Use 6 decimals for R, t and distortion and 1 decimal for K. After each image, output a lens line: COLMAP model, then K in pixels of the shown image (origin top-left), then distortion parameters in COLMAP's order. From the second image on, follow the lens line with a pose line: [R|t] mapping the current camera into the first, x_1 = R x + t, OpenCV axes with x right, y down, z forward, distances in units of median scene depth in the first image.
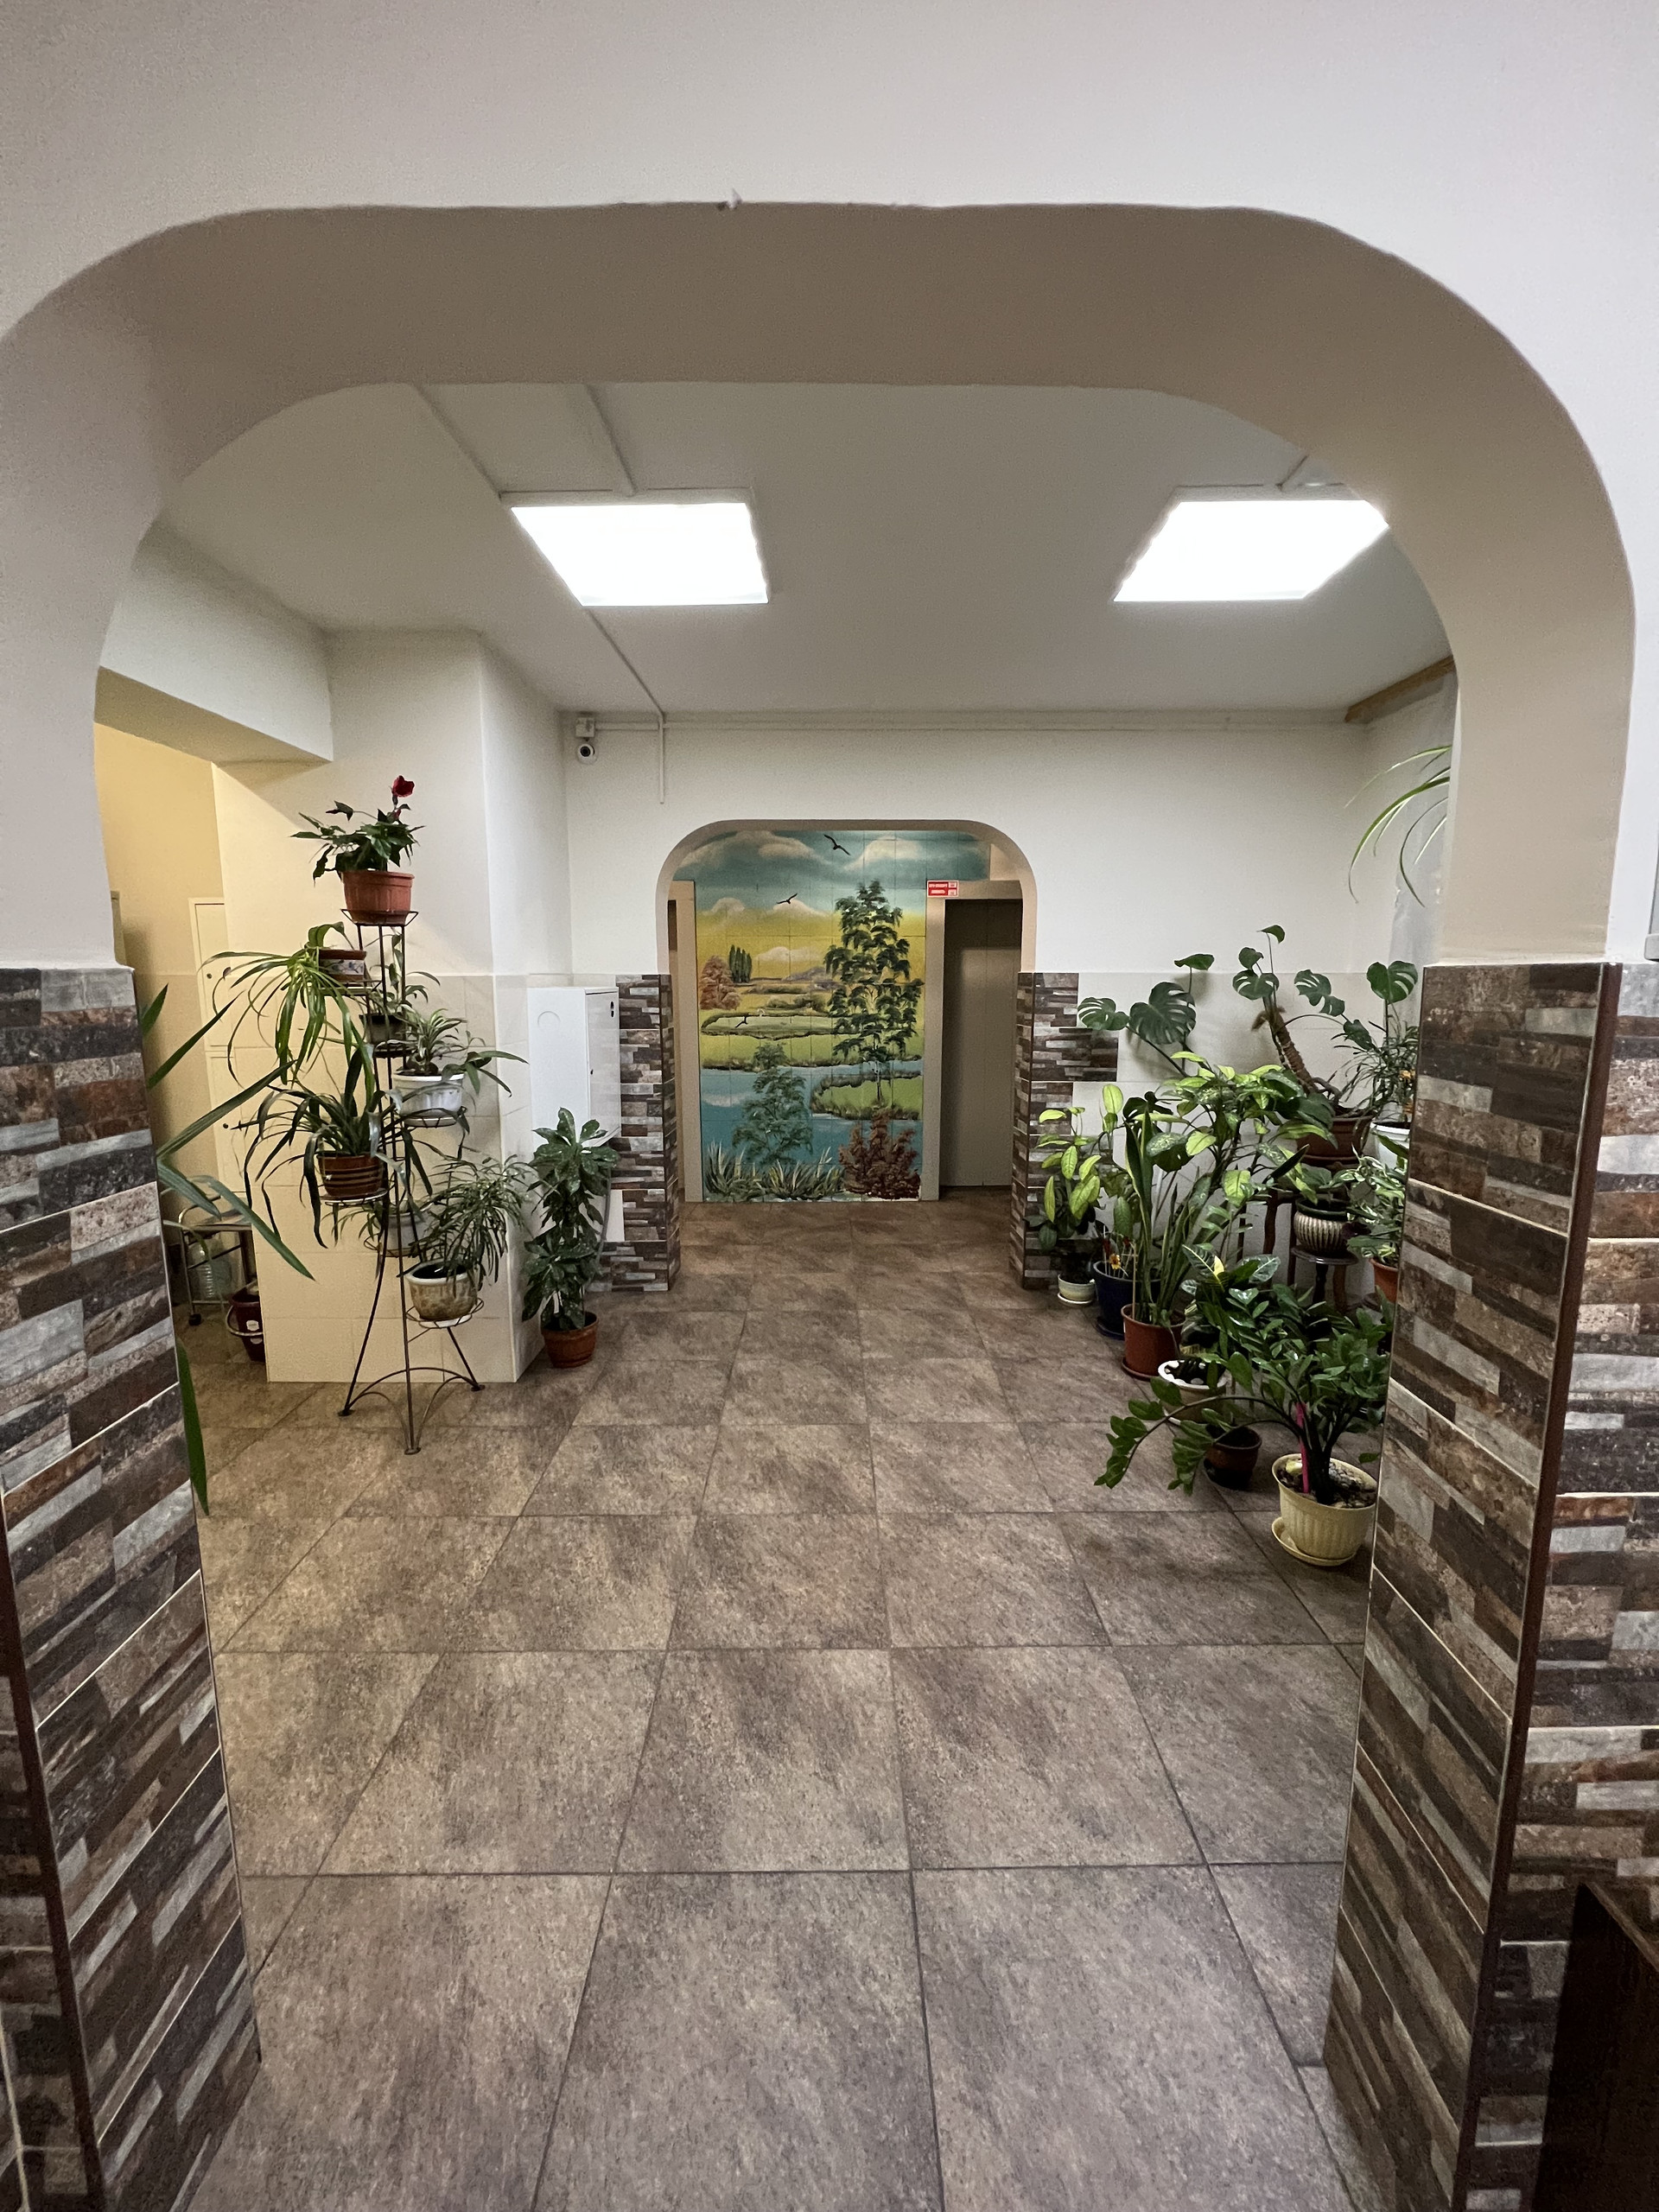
lens RADIAL K [[887.6, 0, 832.4], [0, 887.6, 1101.2], [0, 0, 1]] dist [-0.003542, -0.000071]
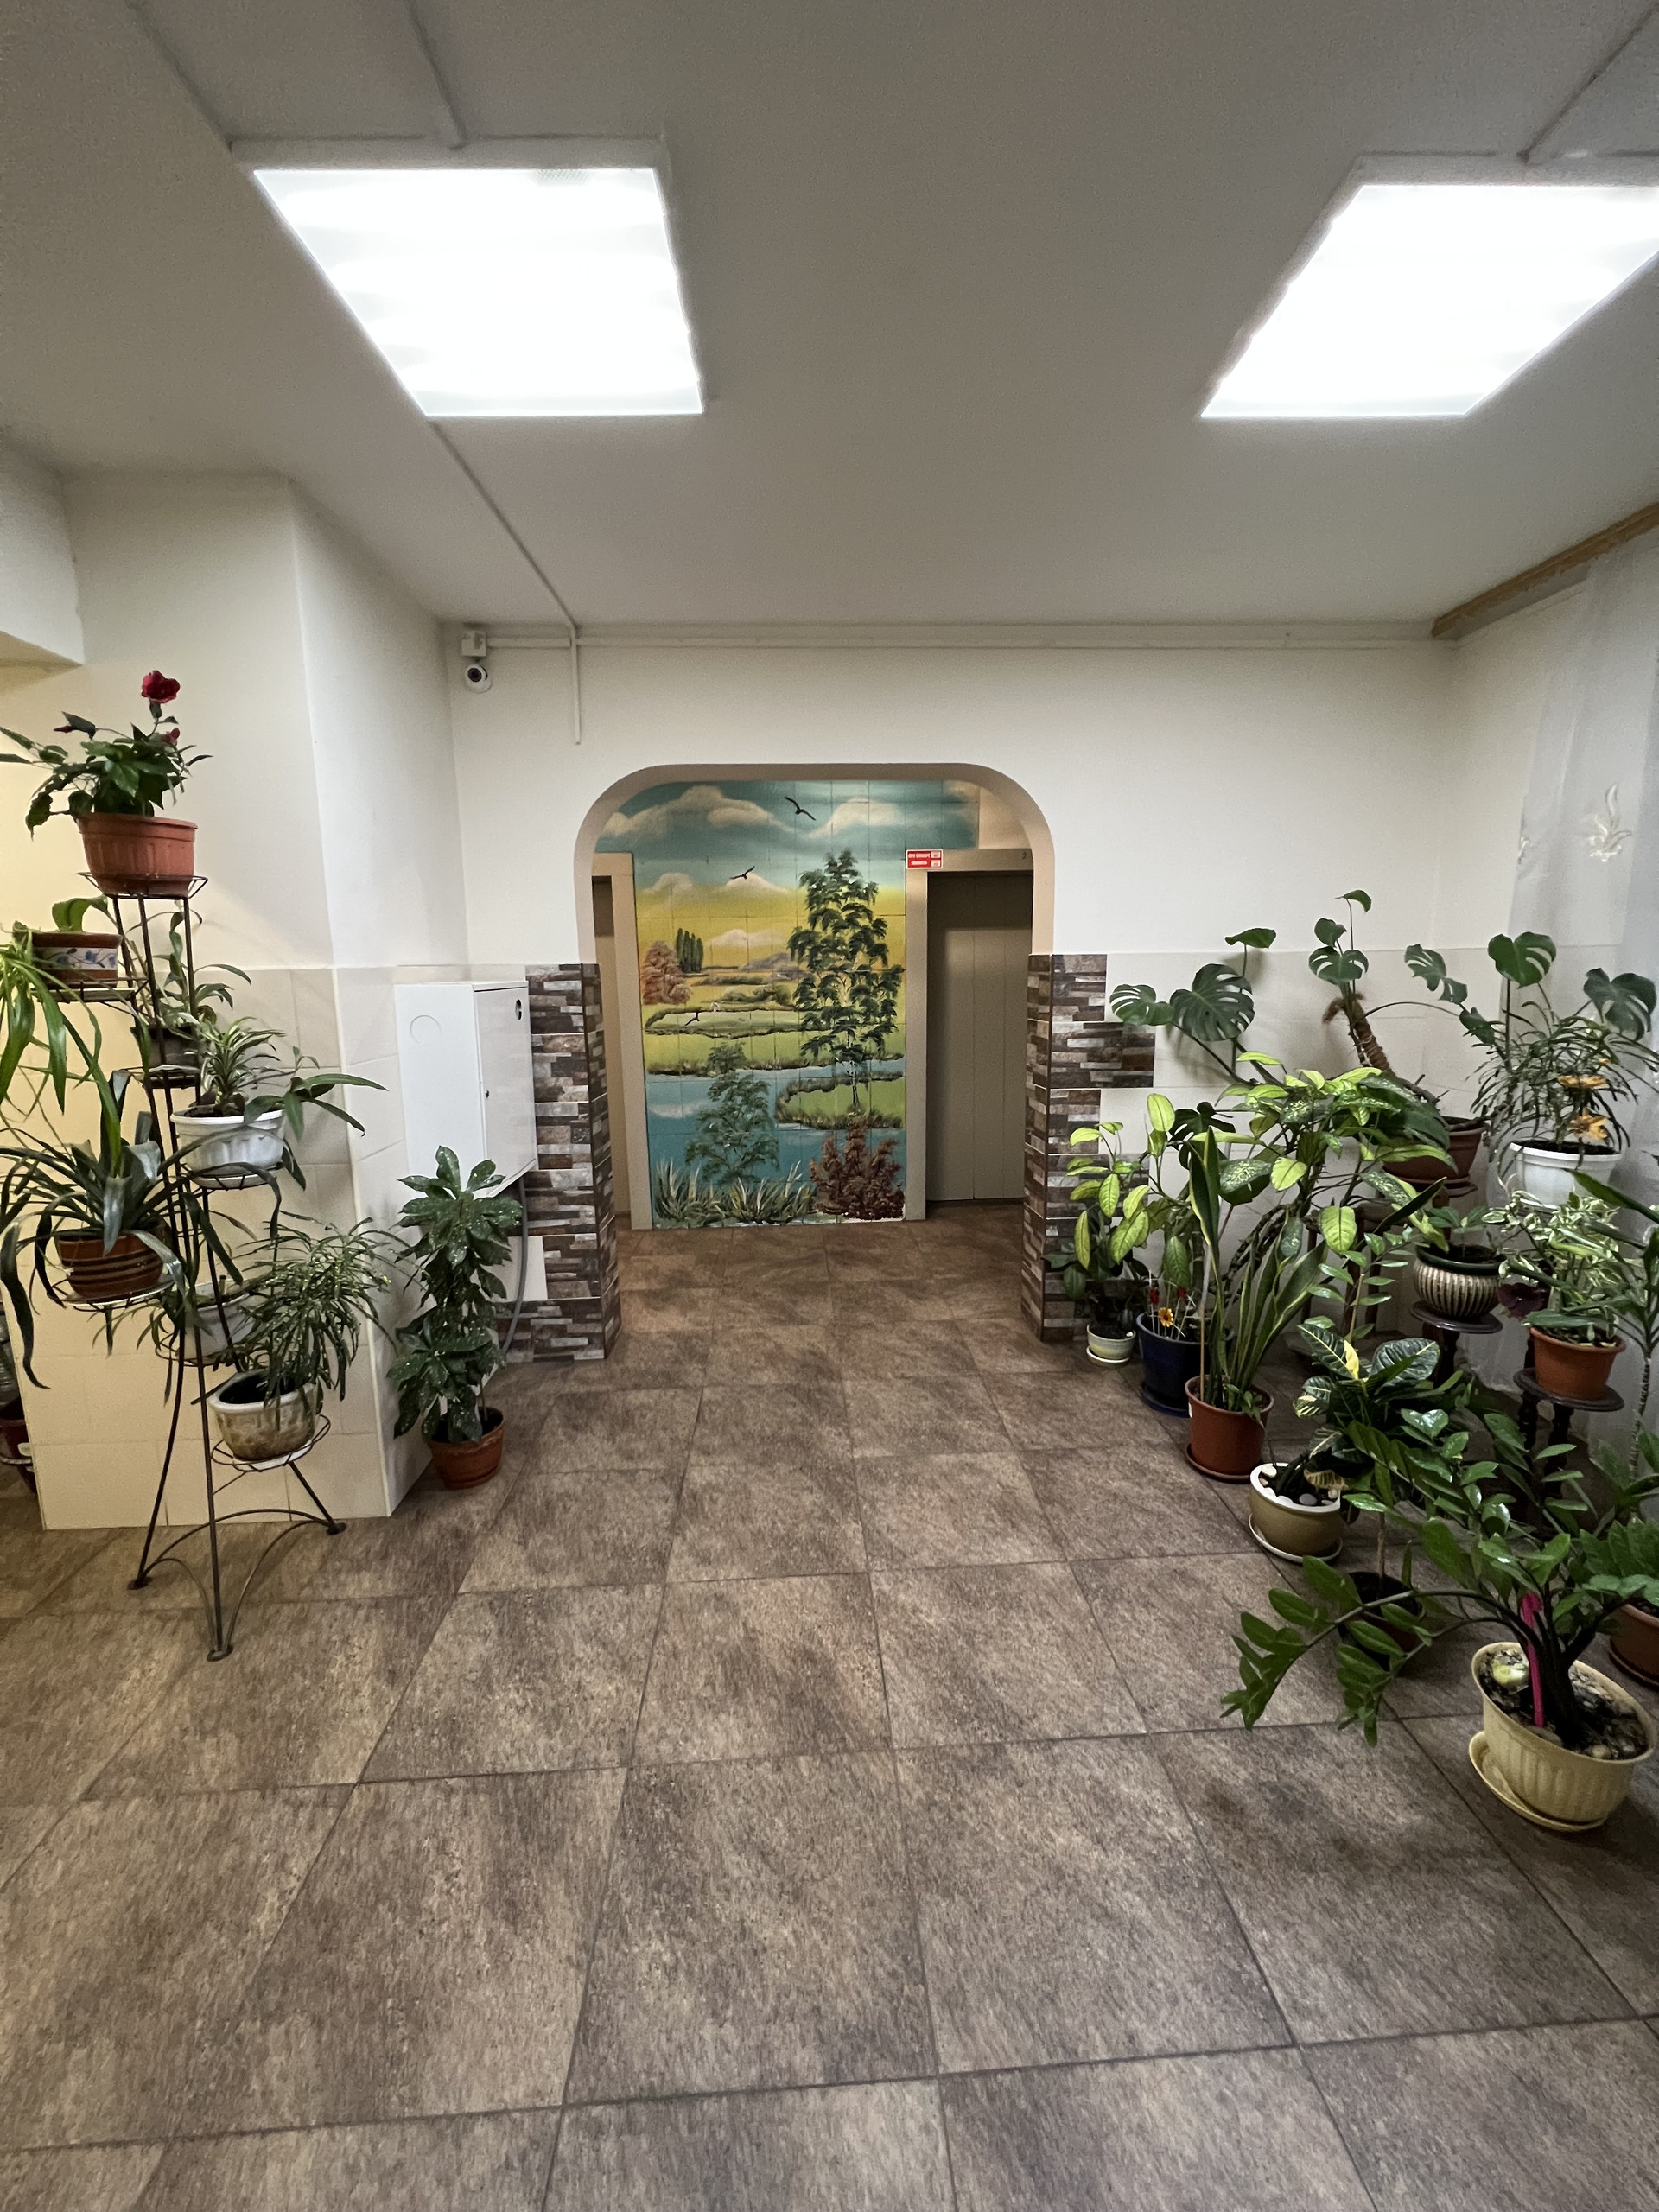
lens RADIAL K [[887.6, 0, 833.4], [0, 887.6, 1103.1], [0, 0, 1]] dist [-0.003542, -0.000071]
pose [[0.998808, -0.021742, 0.043711, -0.011819], [0.021057, 0.999649, 0.016068, -0.036213], [-0.044045, -0.015129, 0.998915, 0.268711]]
